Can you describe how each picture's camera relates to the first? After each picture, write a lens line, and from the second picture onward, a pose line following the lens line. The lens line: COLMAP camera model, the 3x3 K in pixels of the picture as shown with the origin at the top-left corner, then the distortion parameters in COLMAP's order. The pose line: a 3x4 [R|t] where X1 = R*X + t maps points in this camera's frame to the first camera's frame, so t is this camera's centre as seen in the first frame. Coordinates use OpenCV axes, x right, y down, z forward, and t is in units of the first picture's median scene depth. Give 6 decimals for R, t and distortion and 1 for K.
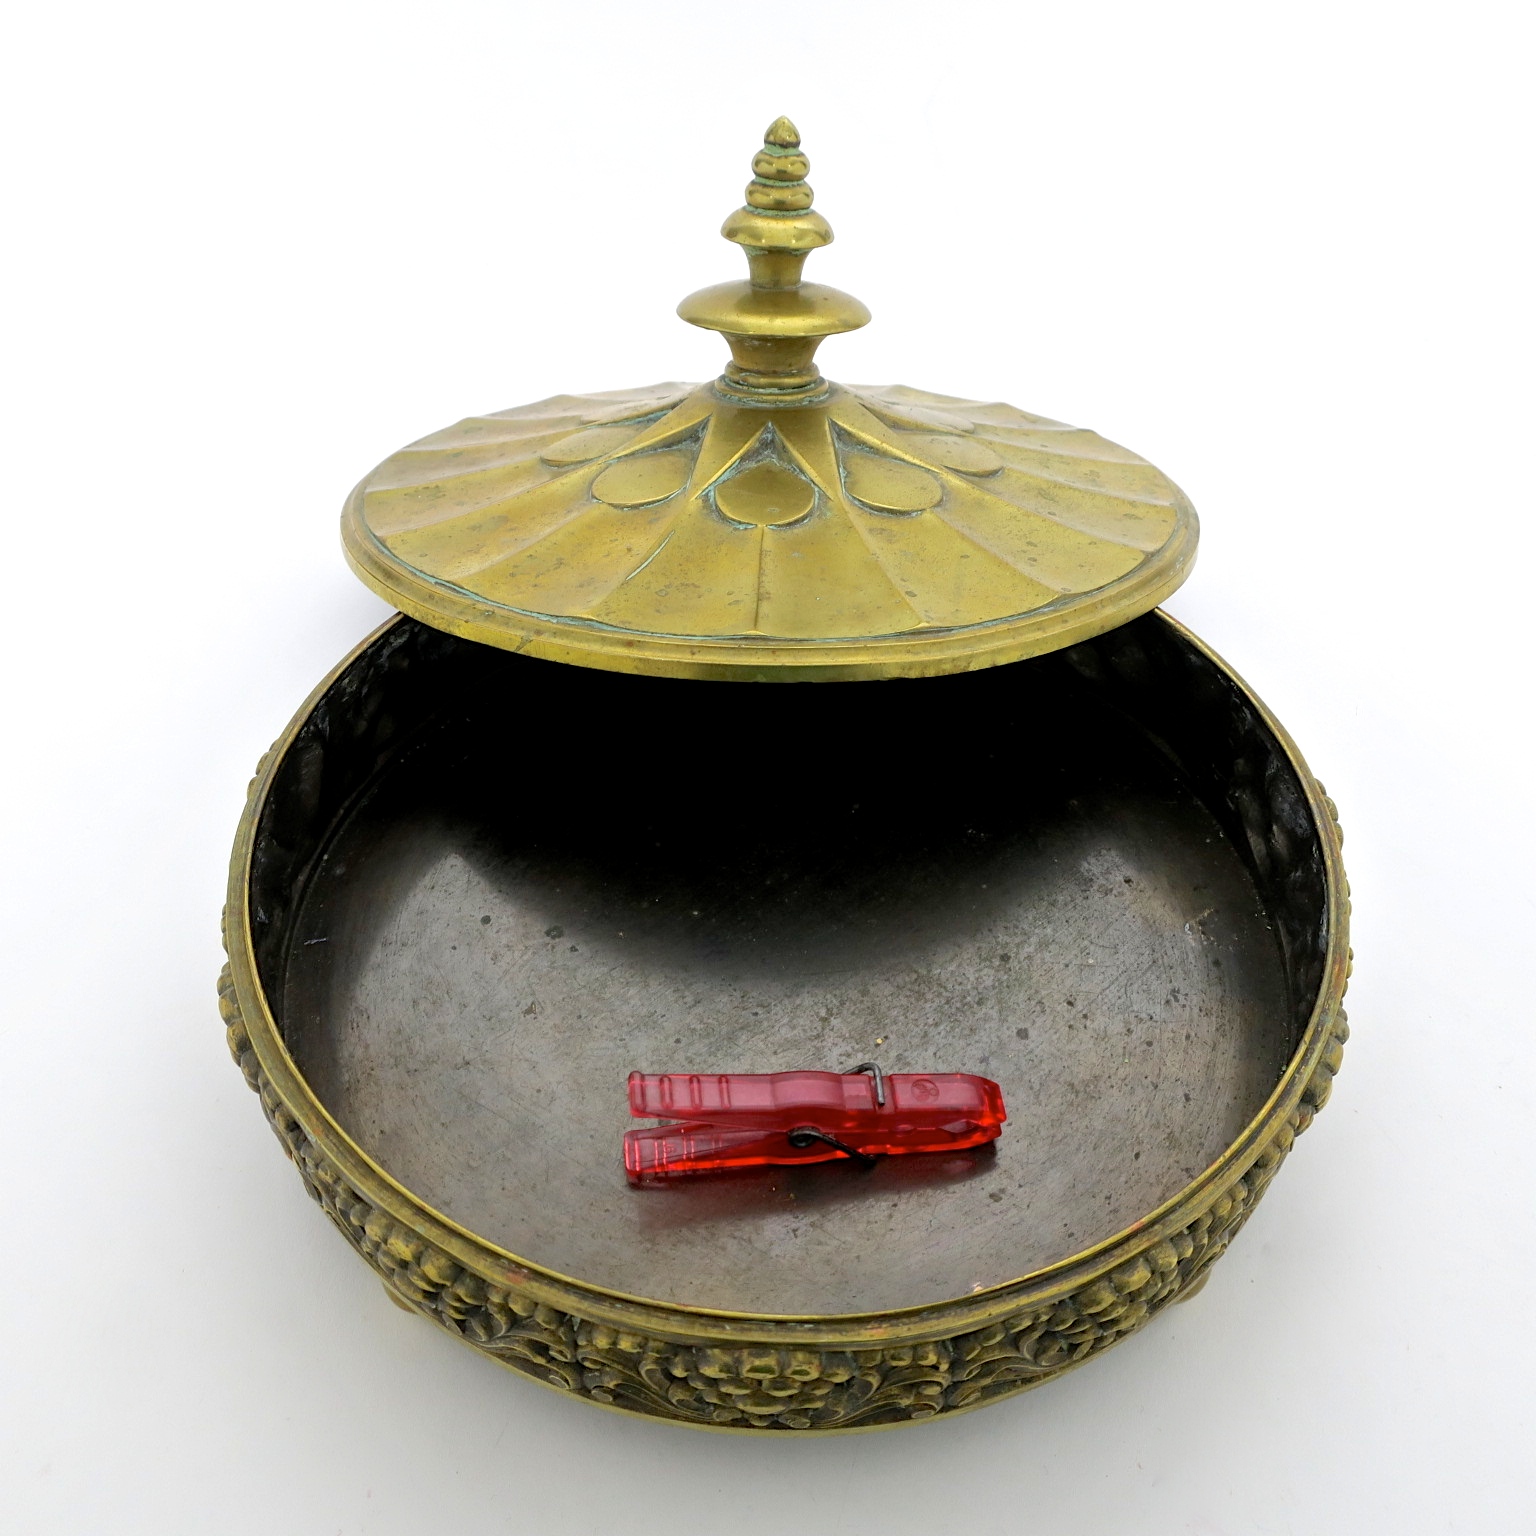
lens RADIAL K [[1795.1, 0, 768.0], [0, 1795.1, 768.0], [0, 0, 1]] dist [-0.007434, 0.000335]
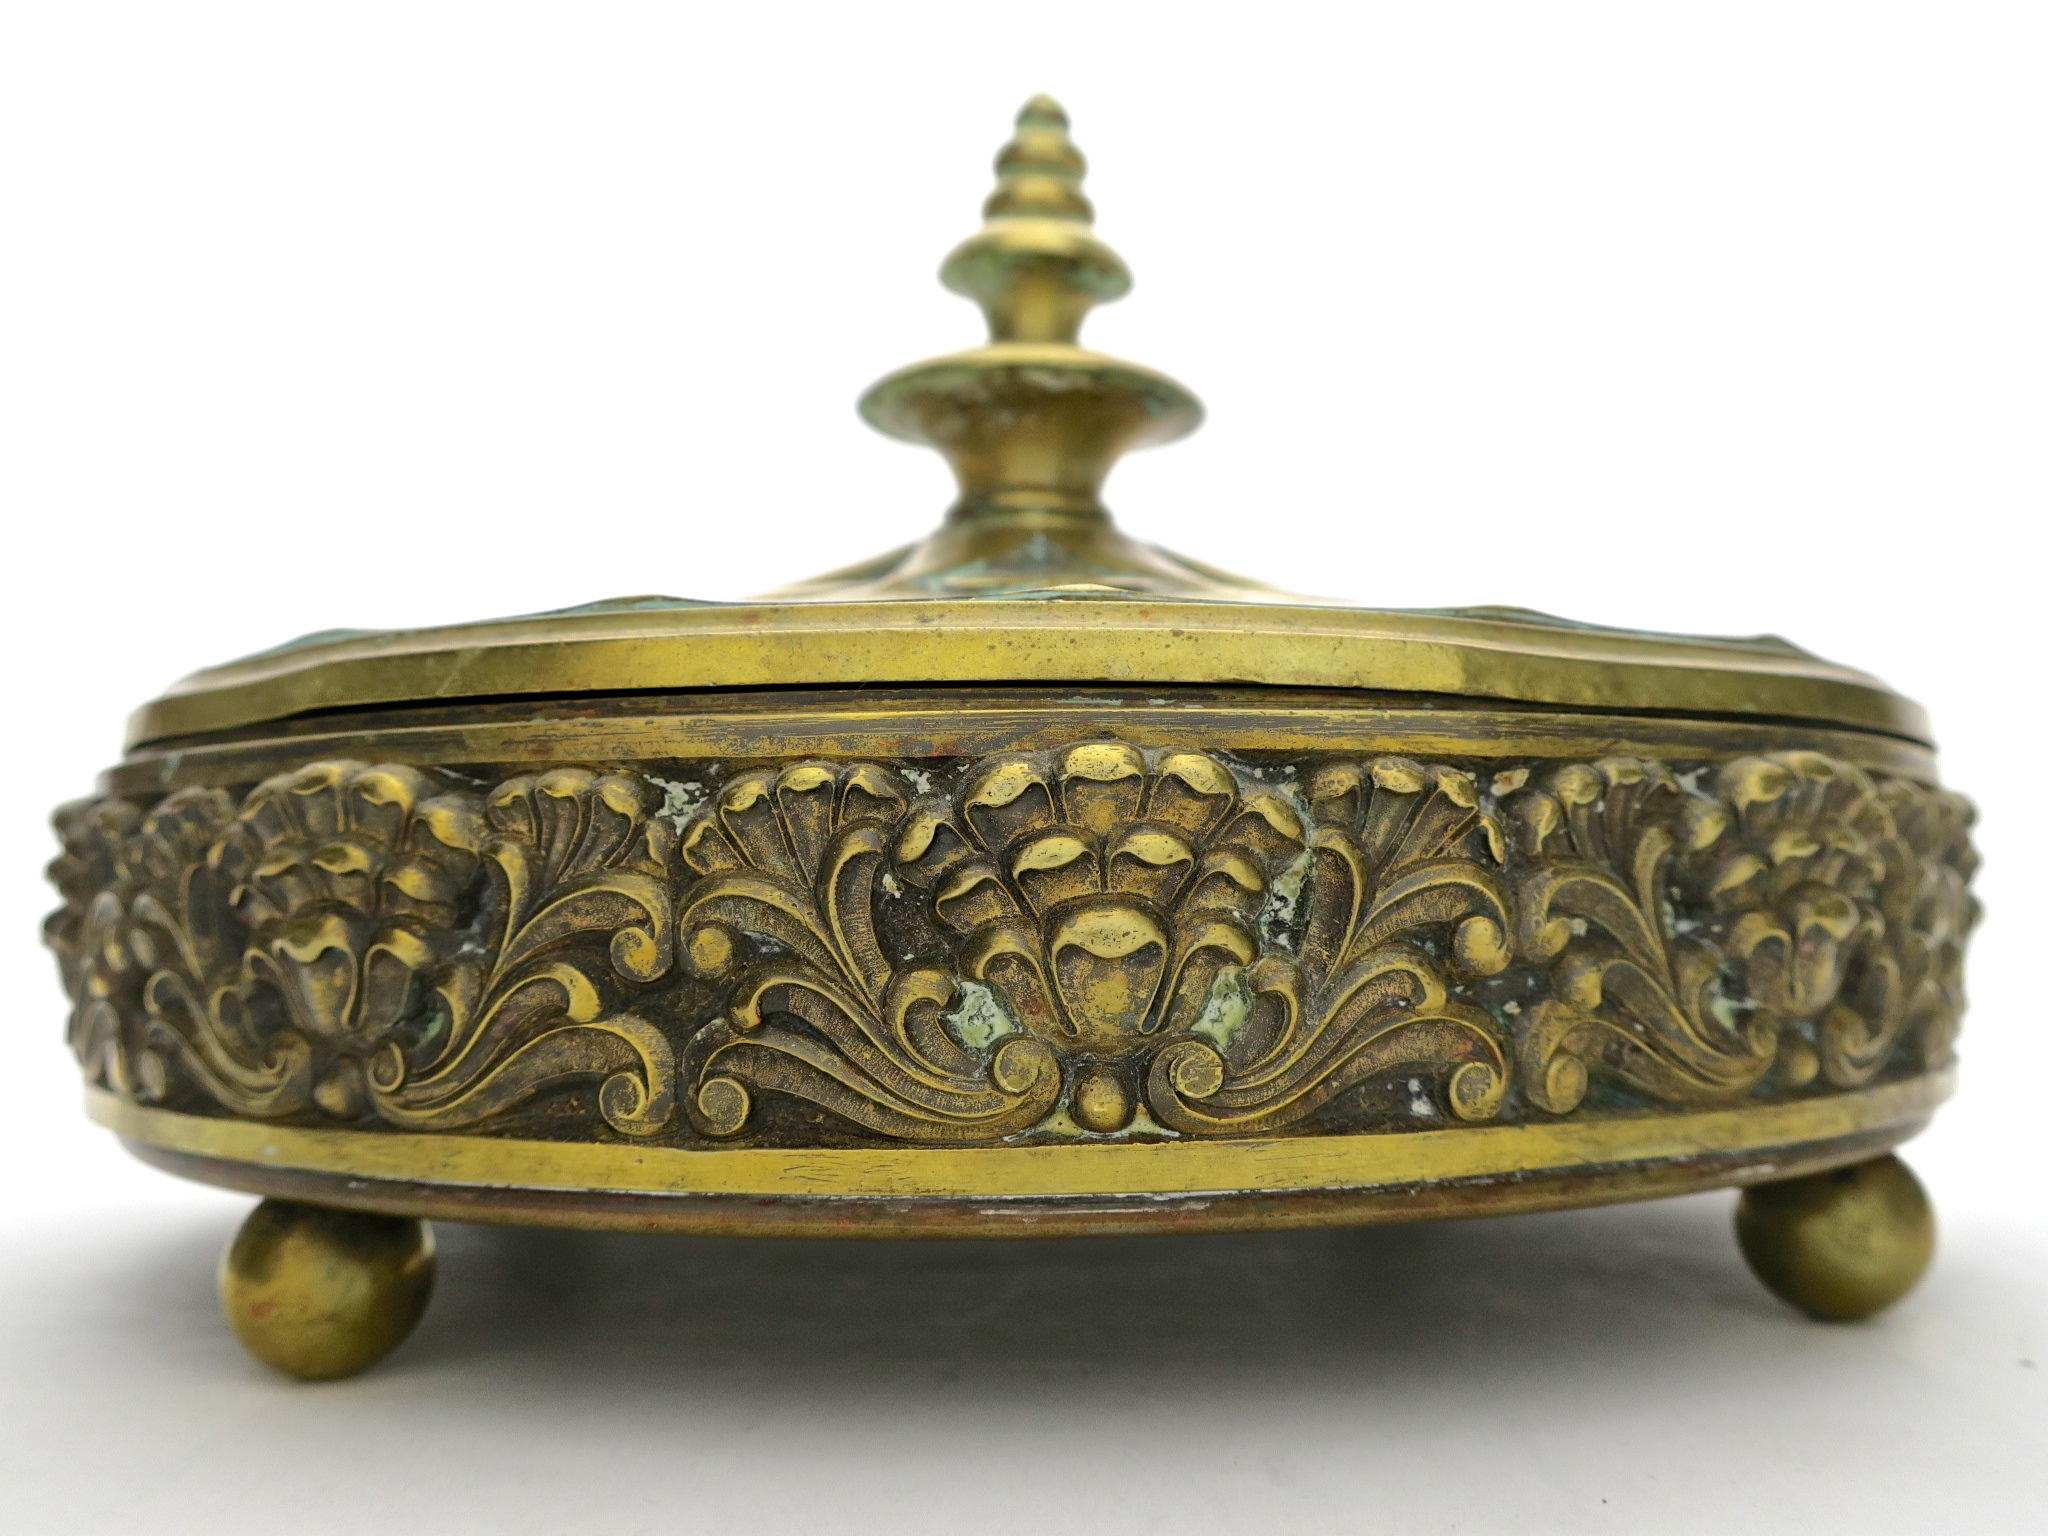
lens RADIAL K [[1801.2, 0, 1024.0], [0, 1801.2, 768.0], [0, 0, 1]] dist [-0.001590, 0.006070]
pose [[0.997316, -0.003491, 0.073137, -0.041347], [0.040985, 0.854334, -0.518105, 0.130401], [-0.060674, 0.519712, 0.852184, 0.600682]]
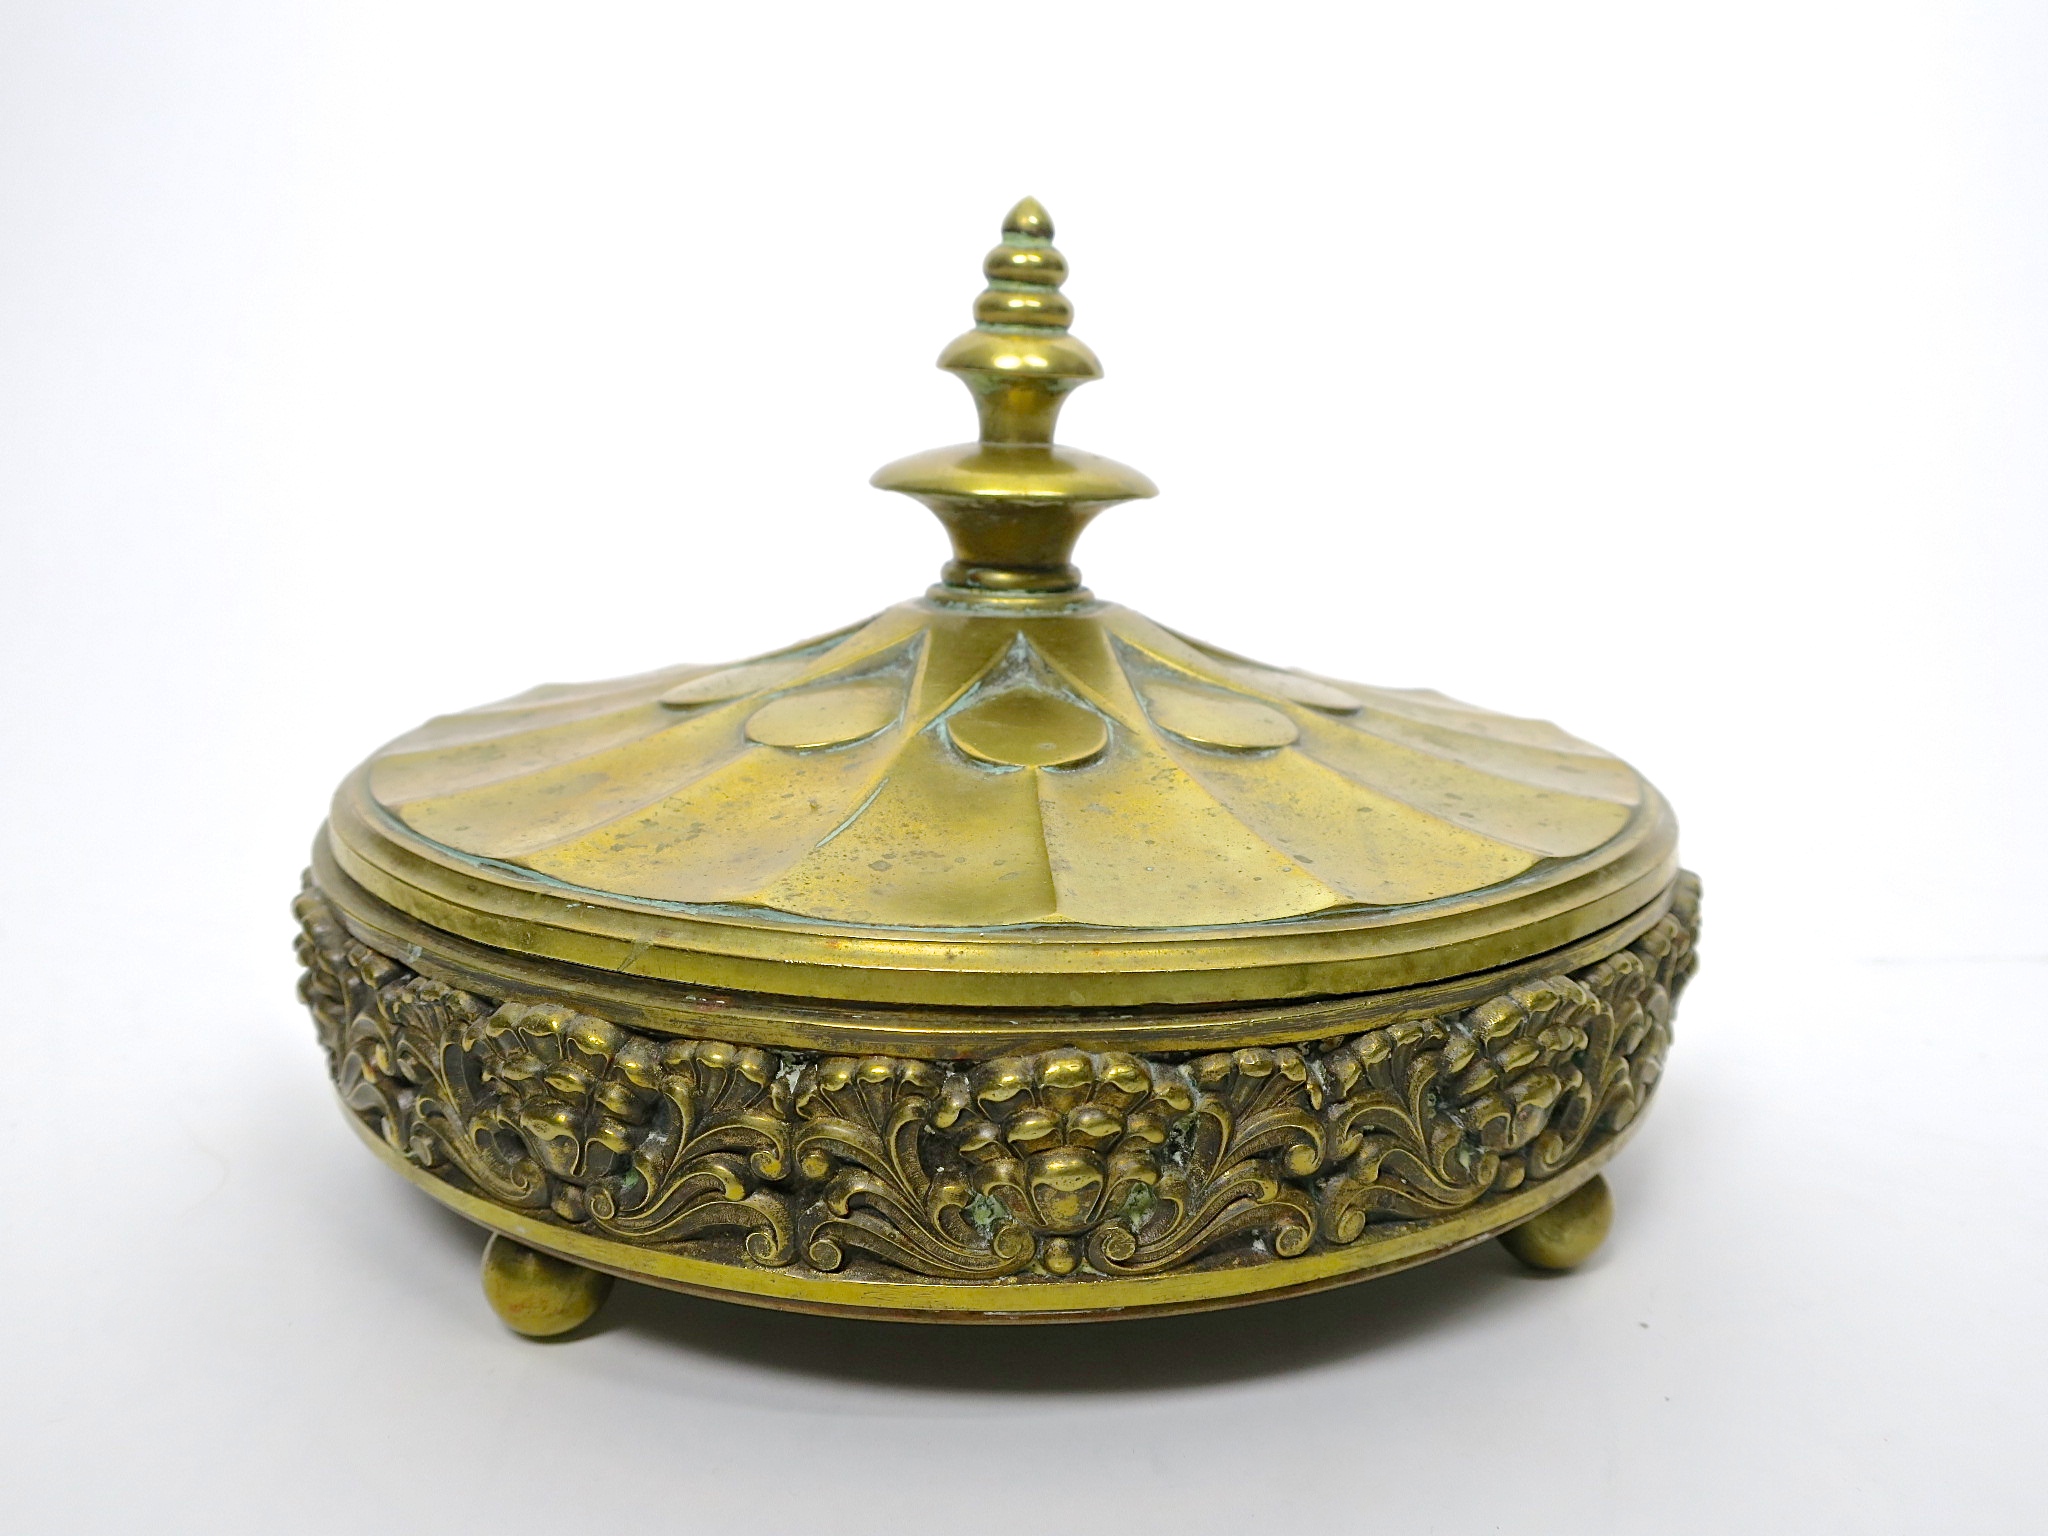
lens RADIAL K [[1801.2, 0, 1024.0], [0, 1801.2, 768.0], [0, 0, 1]] dist [-0.001590, 0.006070]
pose [[0.995219, -0.013426, 0.096738, -0.061516], [0.036703, 0.969316, -0.243064, 0.013072], [-0.090506, 0.245452, 0.965175, 0.384750]]
